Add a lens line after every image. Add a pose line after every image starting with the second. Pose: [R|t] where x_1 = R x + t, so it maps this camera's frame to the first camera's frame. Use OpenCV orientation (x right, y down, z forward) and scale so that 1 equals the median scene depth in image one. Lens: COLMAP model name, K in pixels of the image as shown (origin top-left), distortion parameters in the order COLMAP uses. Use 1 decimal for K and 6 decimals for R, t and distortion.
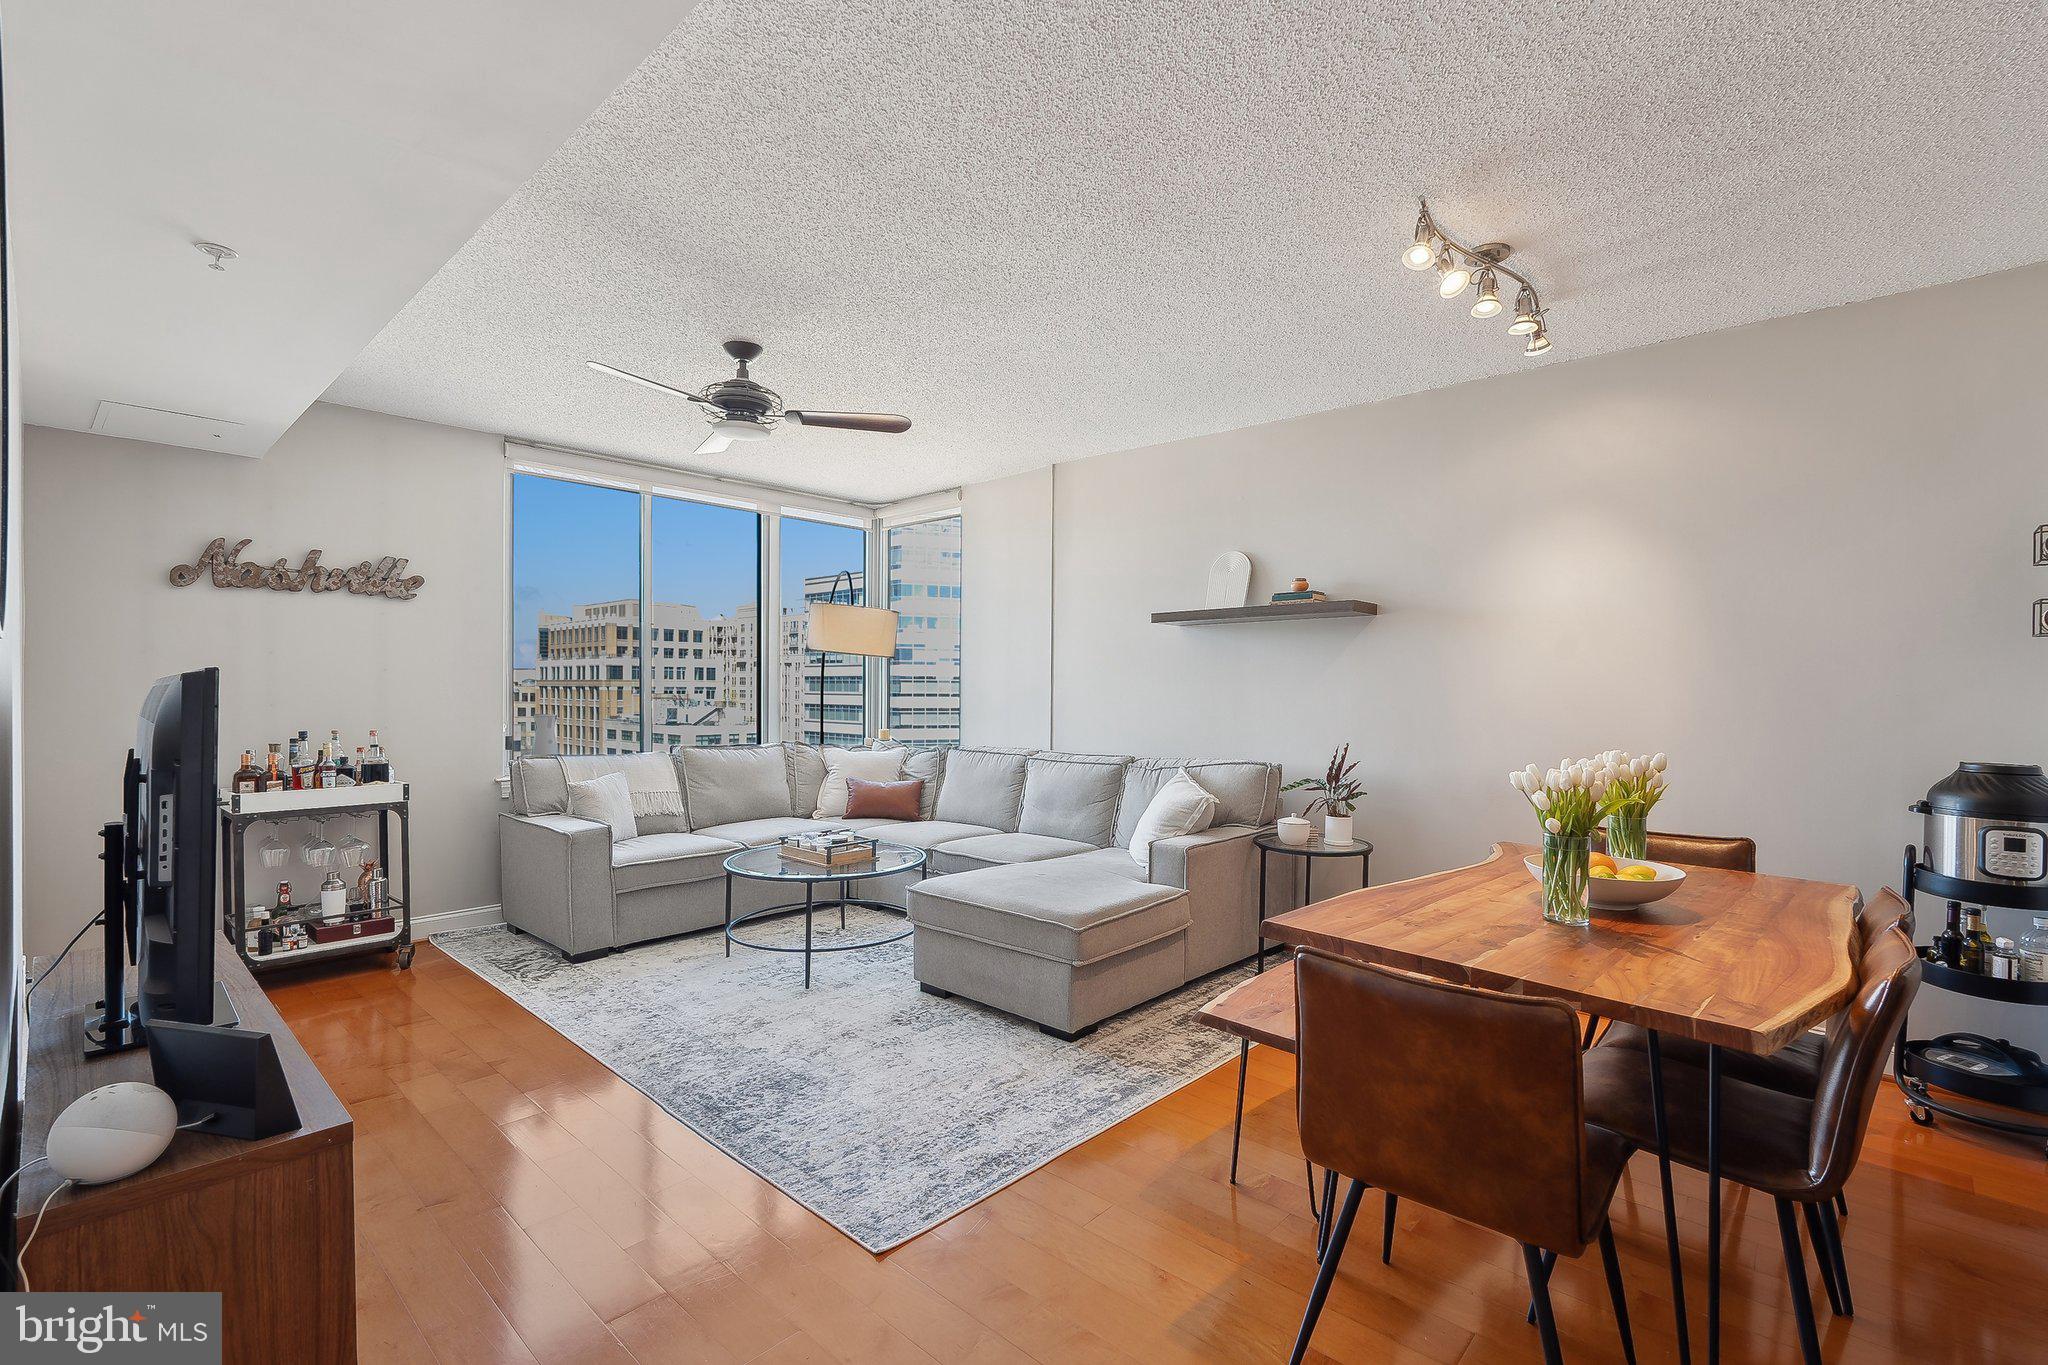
lens RADIAL K [[910.2, 0, 1042.0], [0, 910.2, 691.5], [0, 0, 1]] dist [-0.001493, 0.001457]
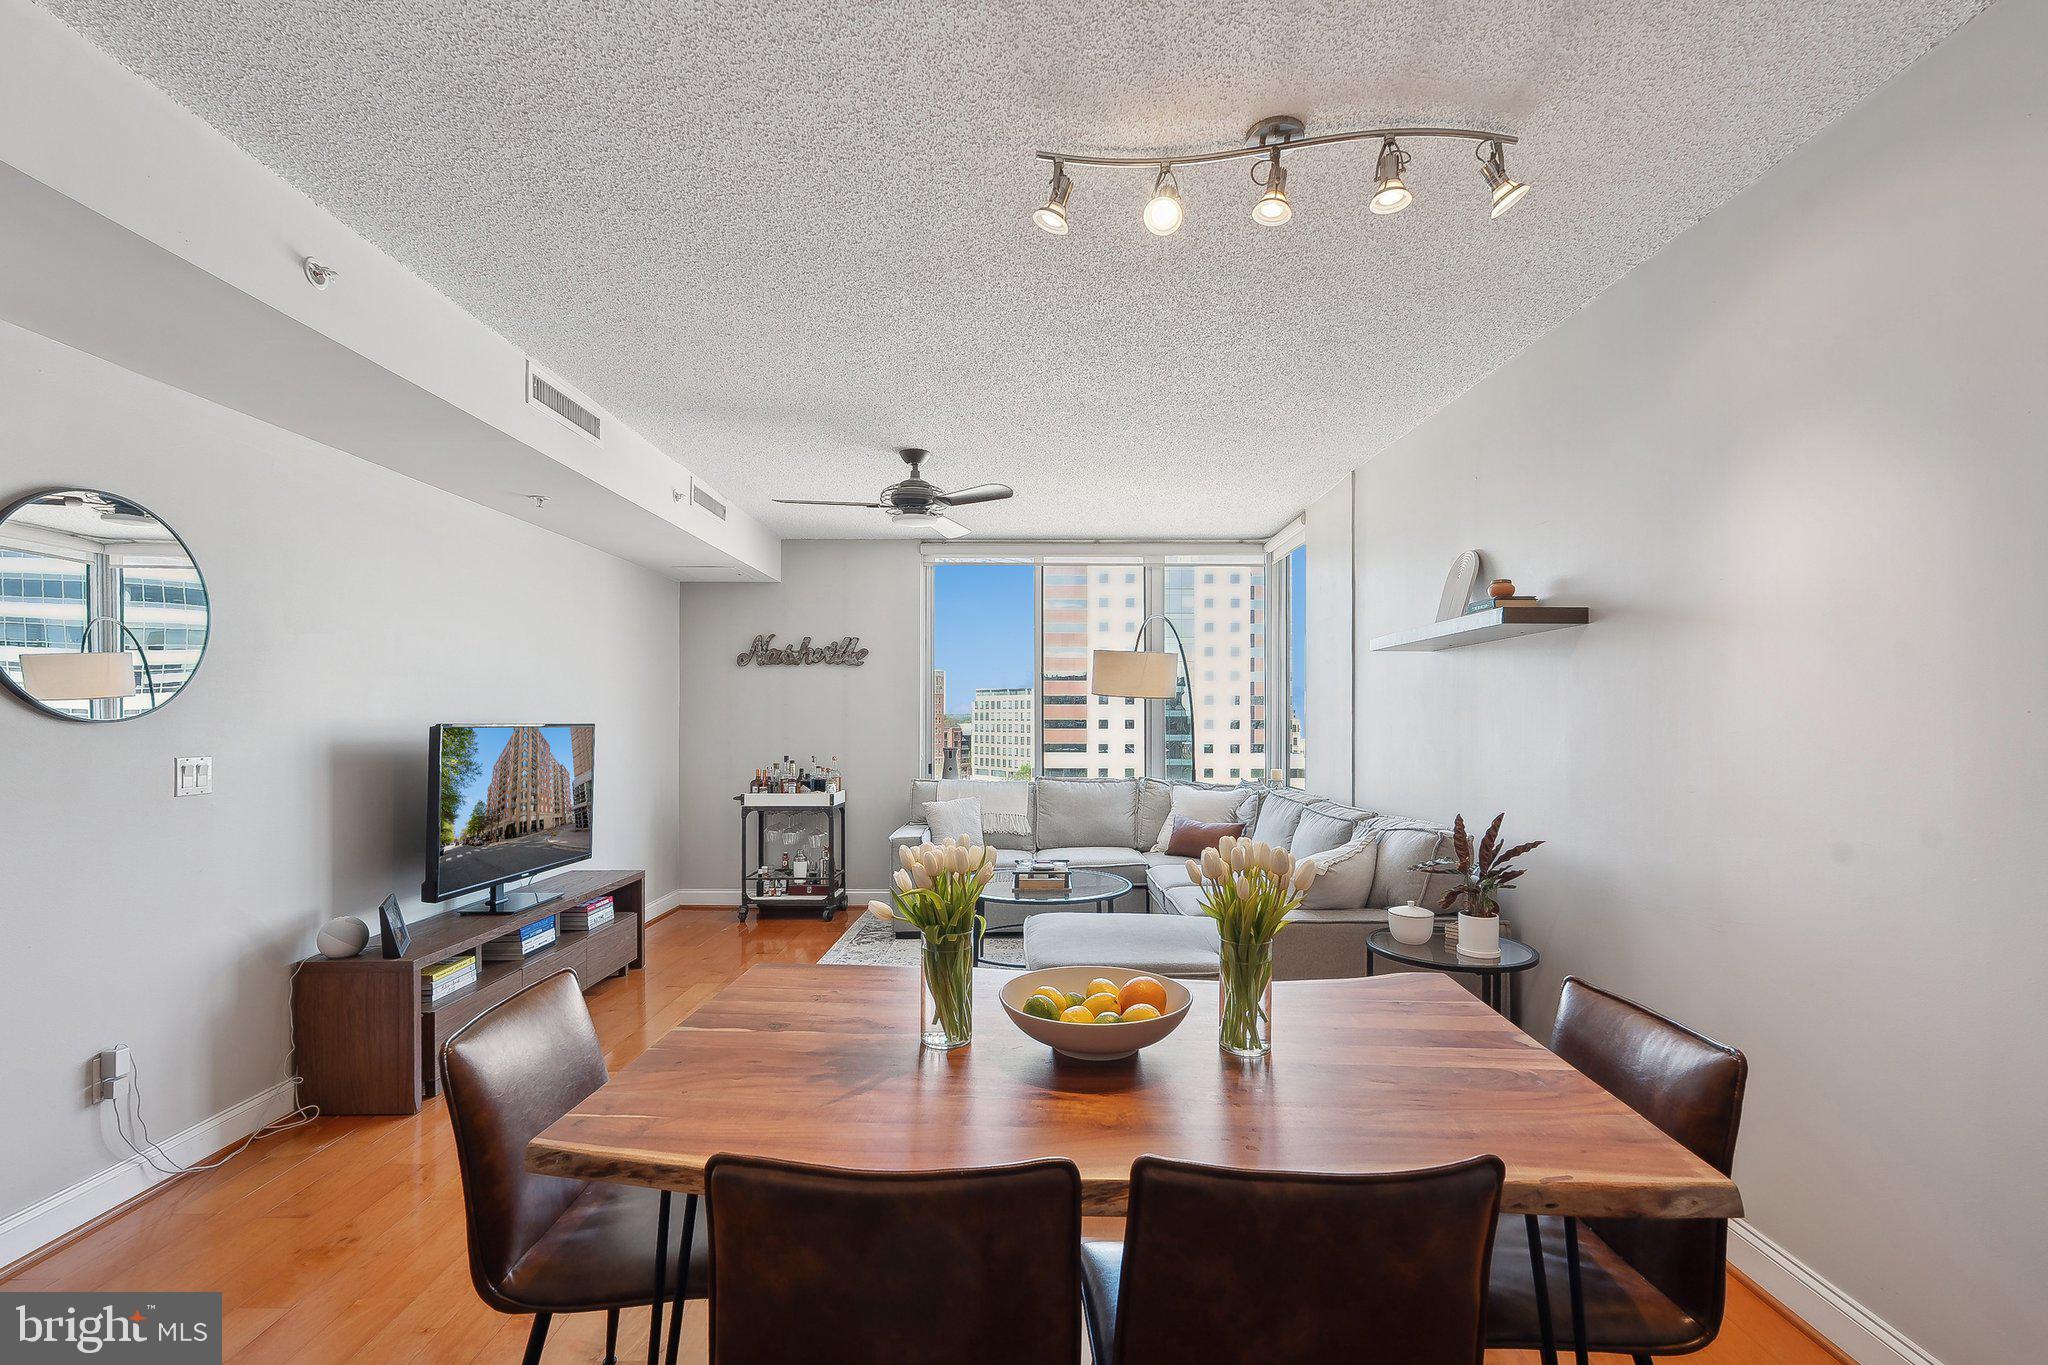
lens RADIAL K [[910.2, 0, 1045.1], [0, 910.2, 707.3], [0, 0, 1]] dist [-0.001493, 0.001457]
pose [[0.681930, -0.011861, -0.731321, 0.596151], [0.000087, 0.999870, -0.016136, -0.013429], [0.731417, 0.010940, 0.681843, 0.256977]]
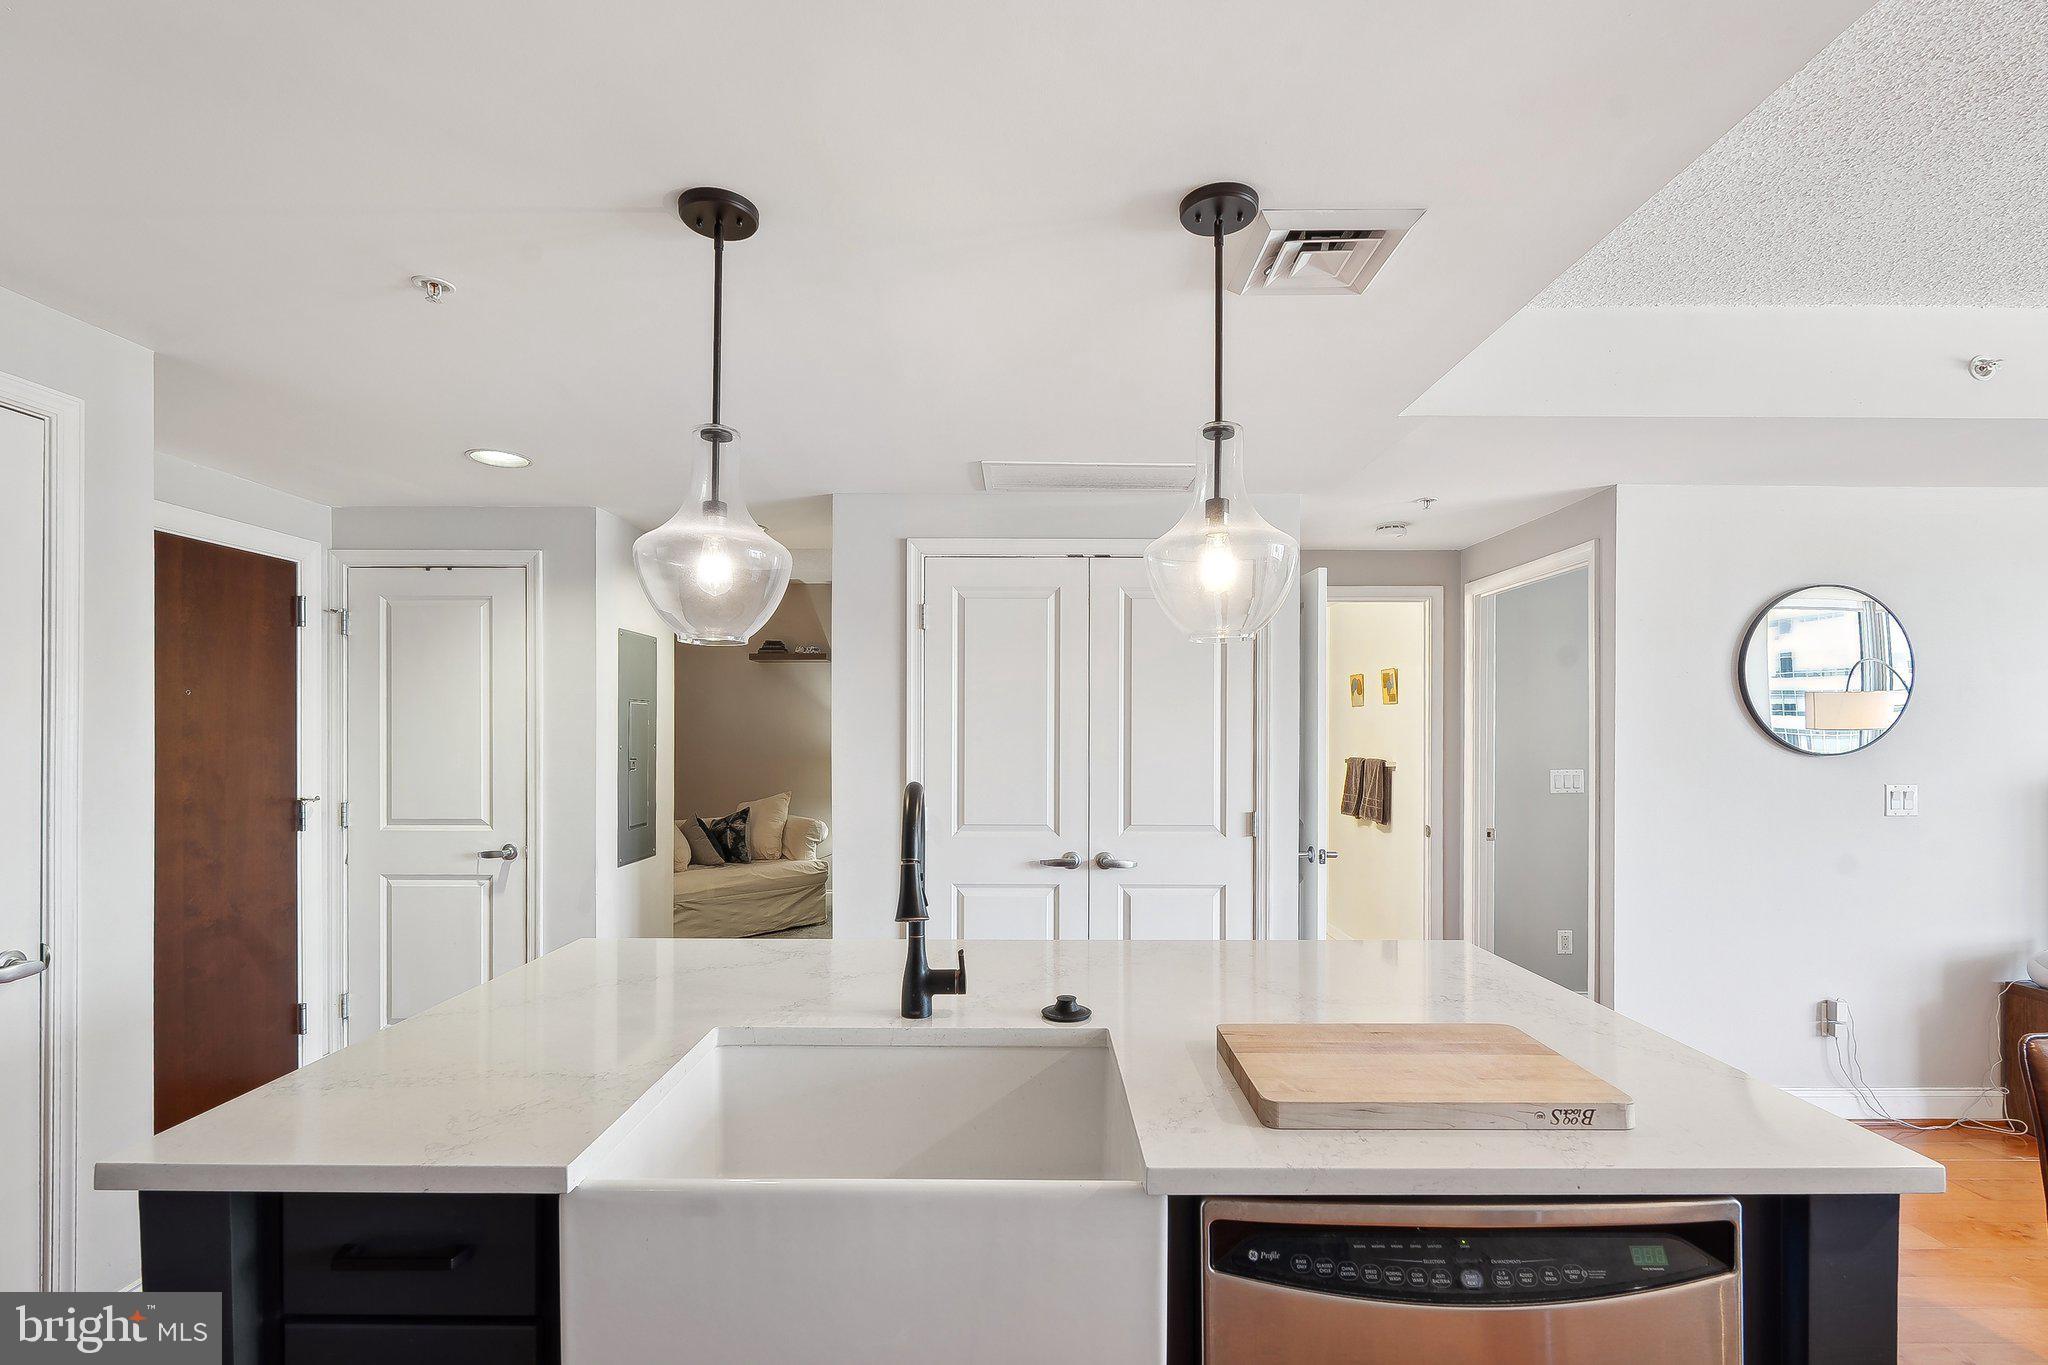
lens RADIAL K [[910.2, 0, 1020.7], [0, 910.2, 731.9], [0, 0, 1]] dist [-0.001493, 0.001457]
pose [[-0.736238, -0.004115, -0.676710, 0.797004], [-0.006540, 0.999978, 0.001034, -0.029597], [0.676691, 0.005186, -0.736249, 0.319099]]
